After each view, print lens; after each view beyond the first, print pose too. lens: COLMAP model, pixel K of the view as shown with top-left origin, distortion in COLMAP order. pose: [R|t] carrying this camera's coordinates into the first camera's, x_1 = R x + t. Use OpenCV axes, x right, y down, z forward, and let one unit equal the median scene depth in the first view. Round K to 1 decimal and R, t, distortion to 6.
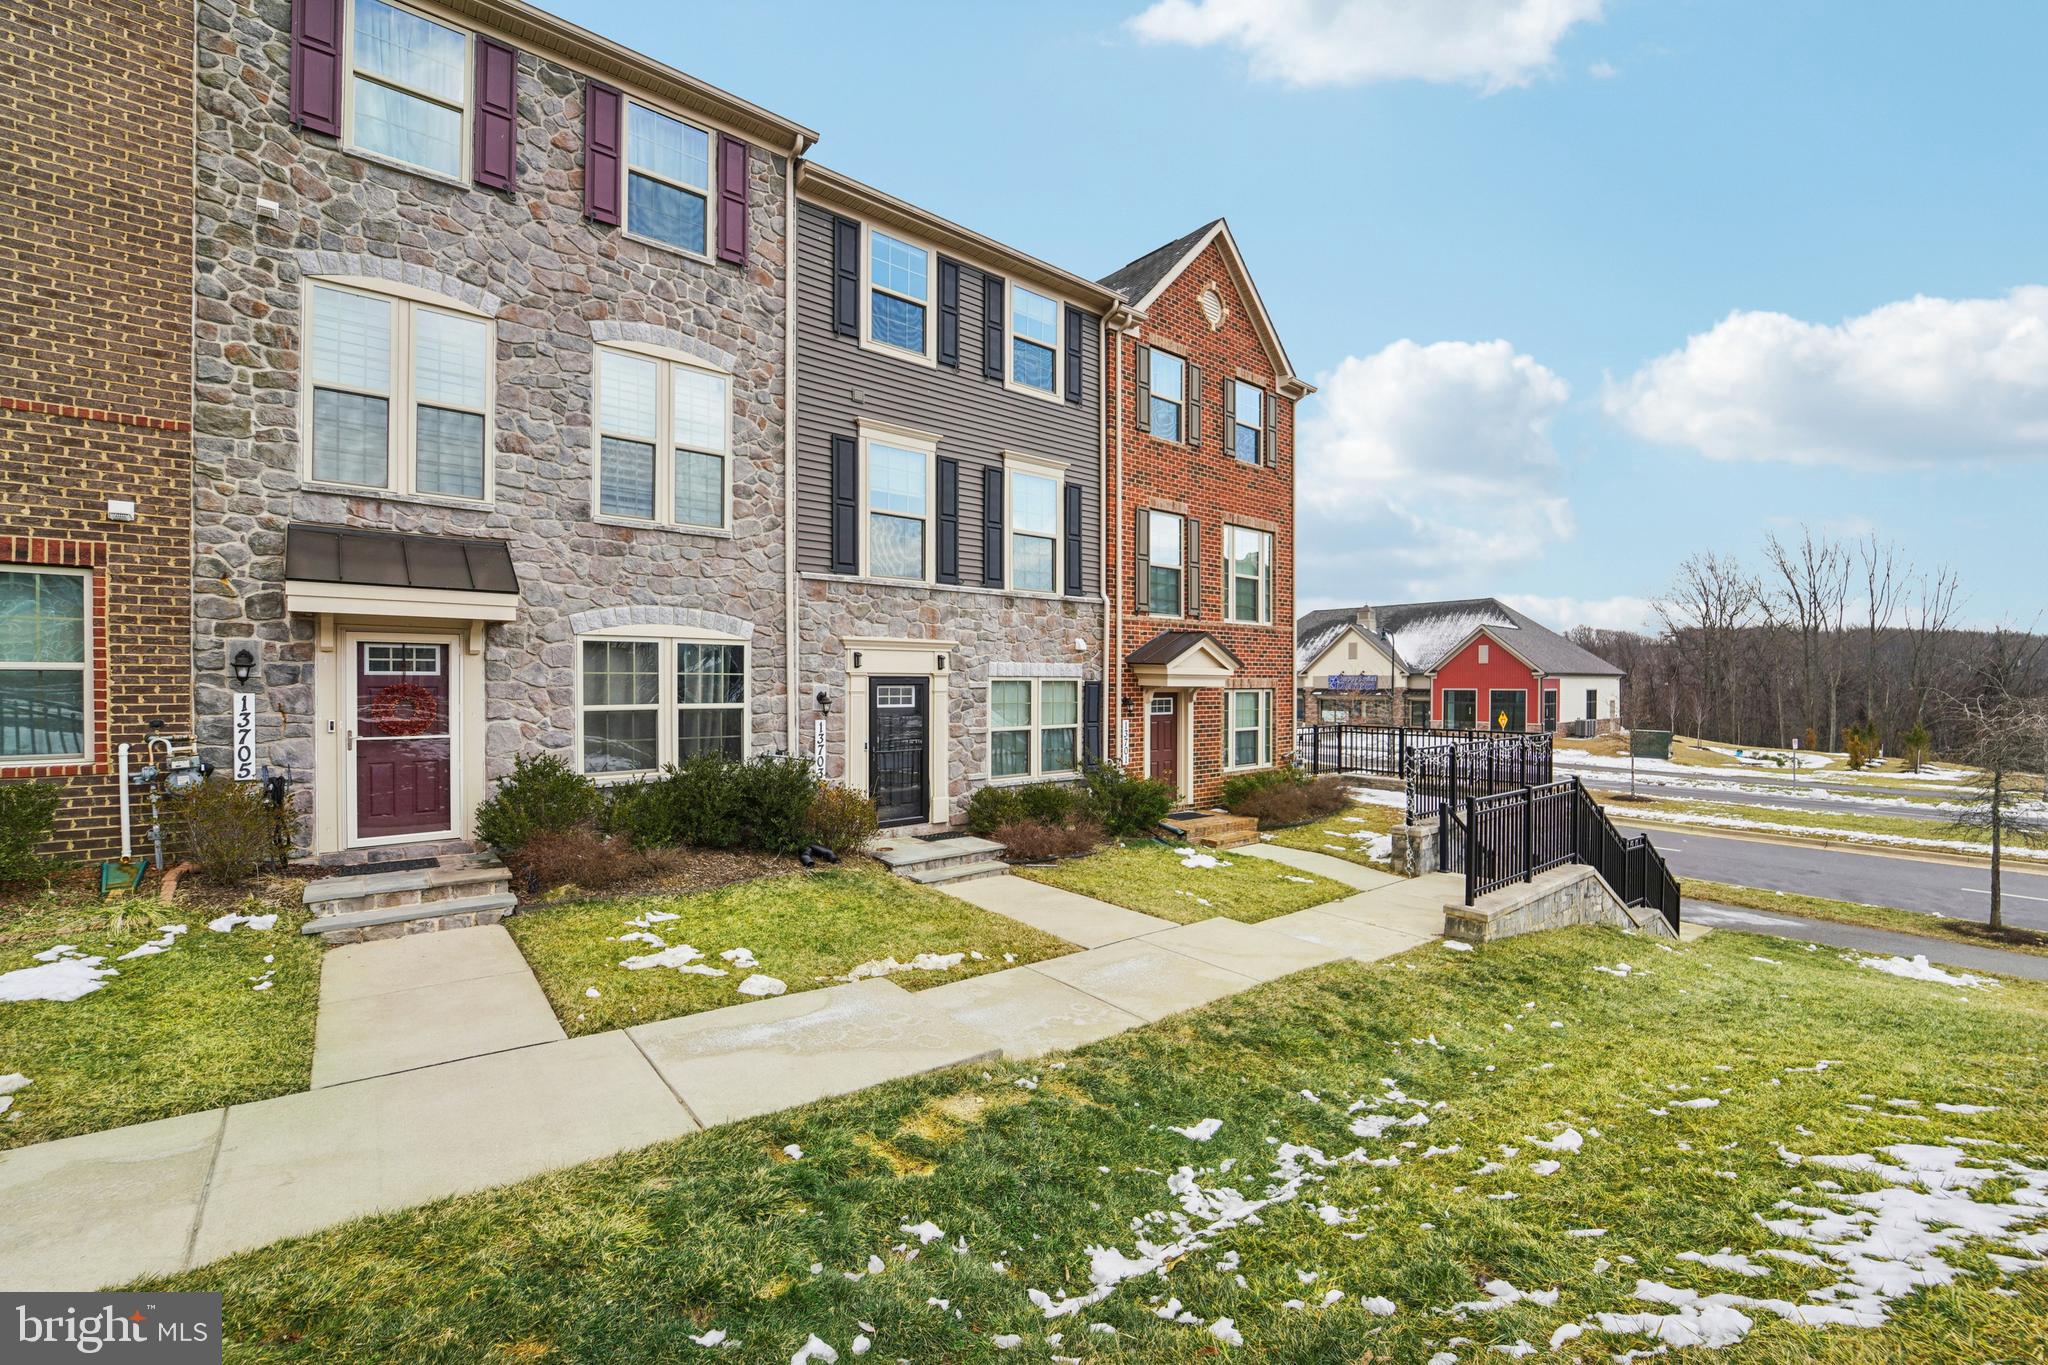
lens RADIAL K [[831.8, 0, 1020.5], [0, 831.8, 688.1], [0, 0, 1]] dist [-0.021226, -0.000976]
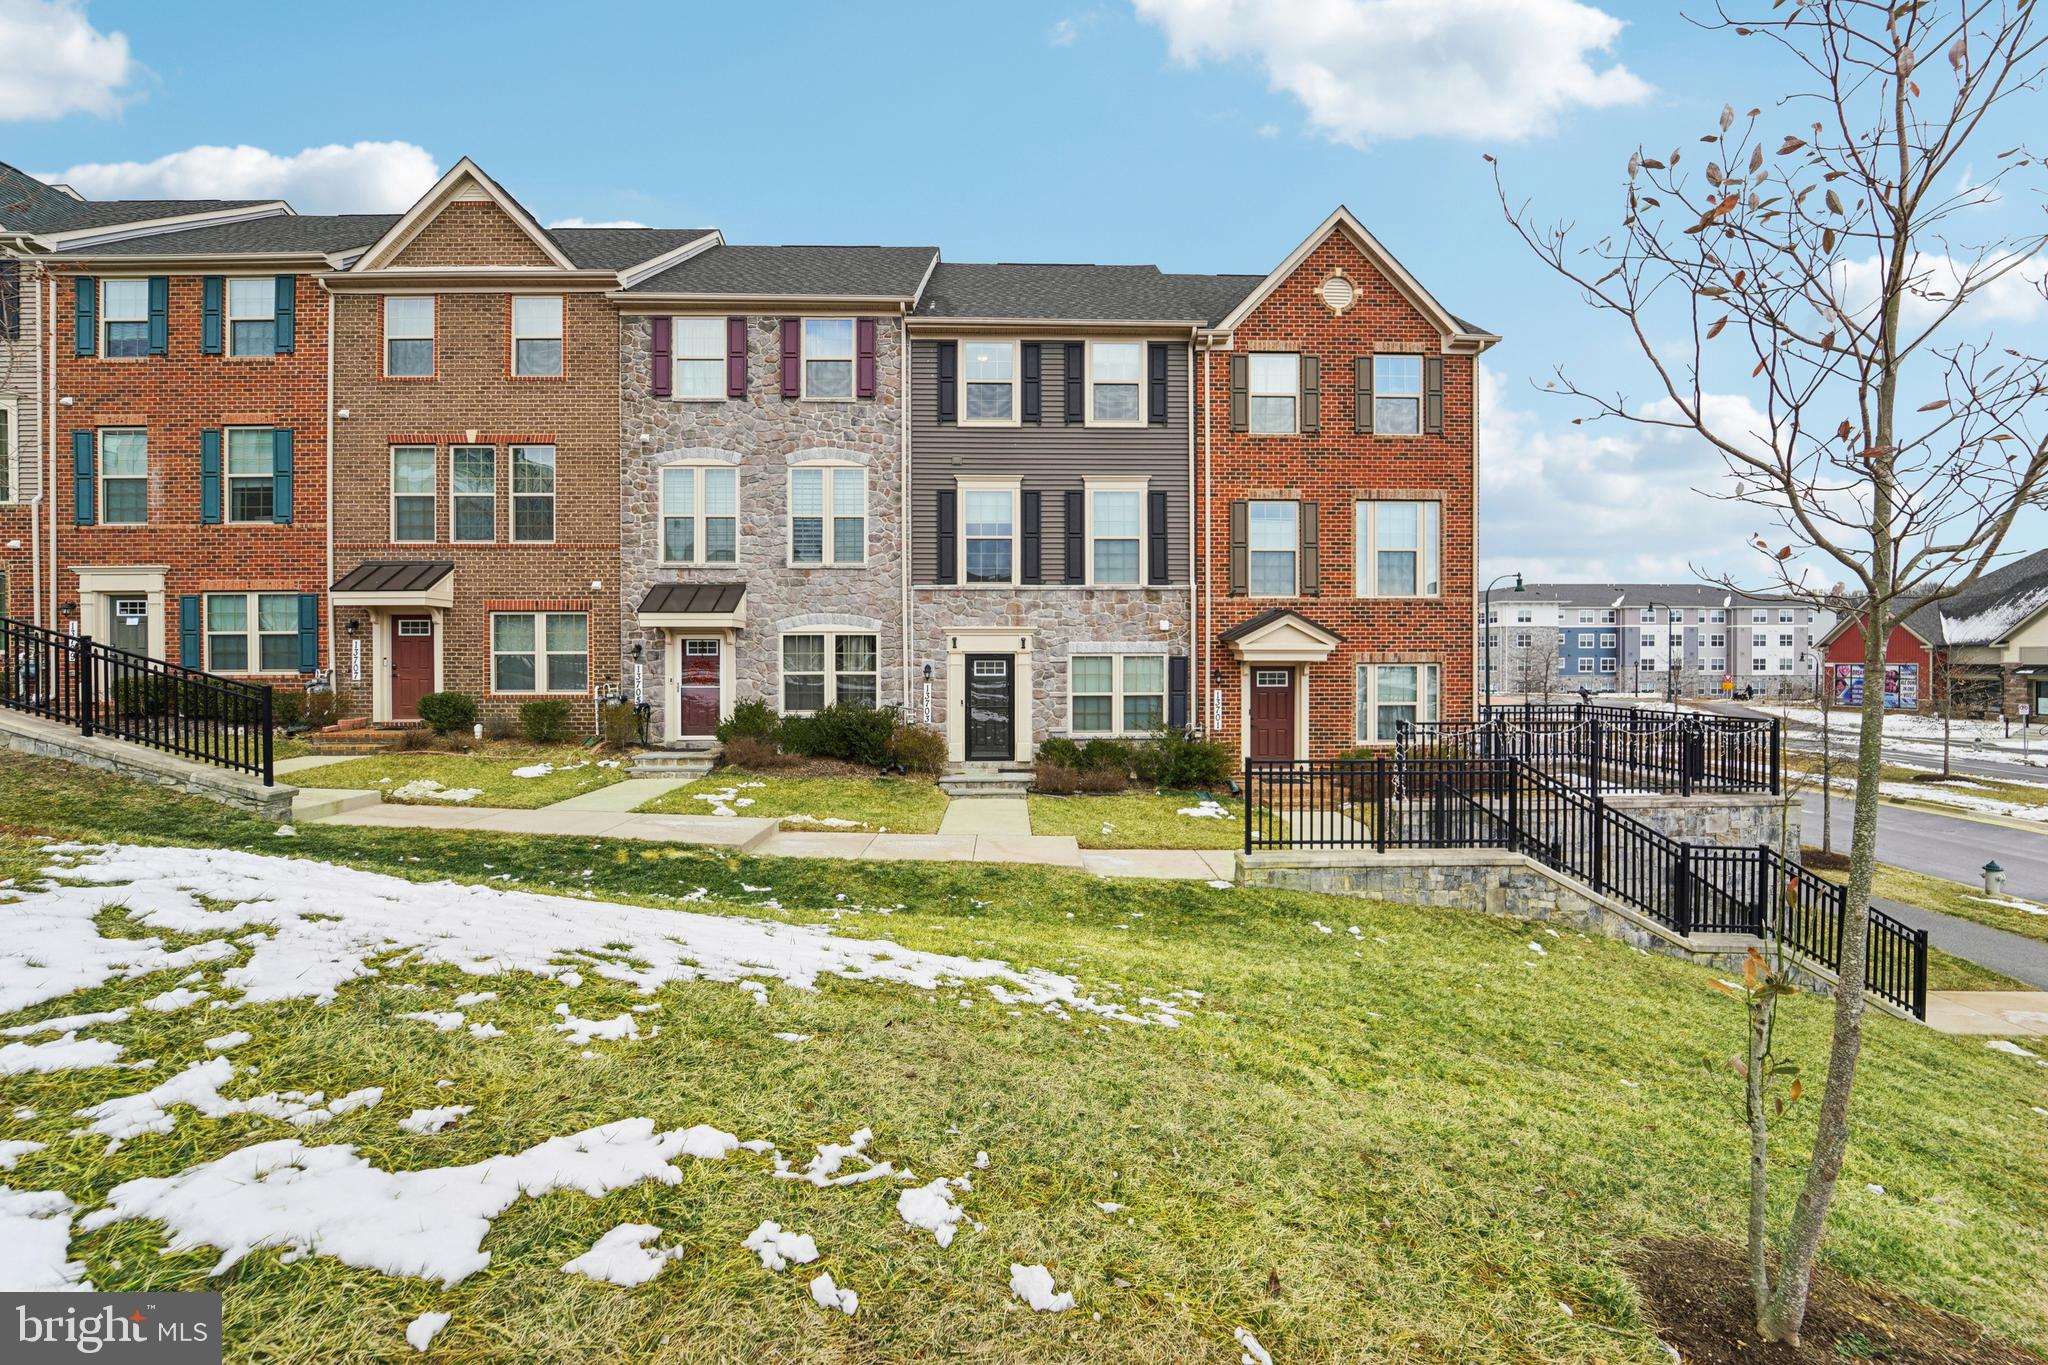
lens RADIAL K [[831.8, 0, 1027.2], [0, 831.8, 676.4], [0, 0, 1]] dist [-0.021226, -0.000976]
pose [[0.791031, -0.002901, -0.611770, 0.753390], [0.000473, 0.999991, -0.004131, 0.029629], [0.611776, 0.002978, 0.791025, -0.068726]]
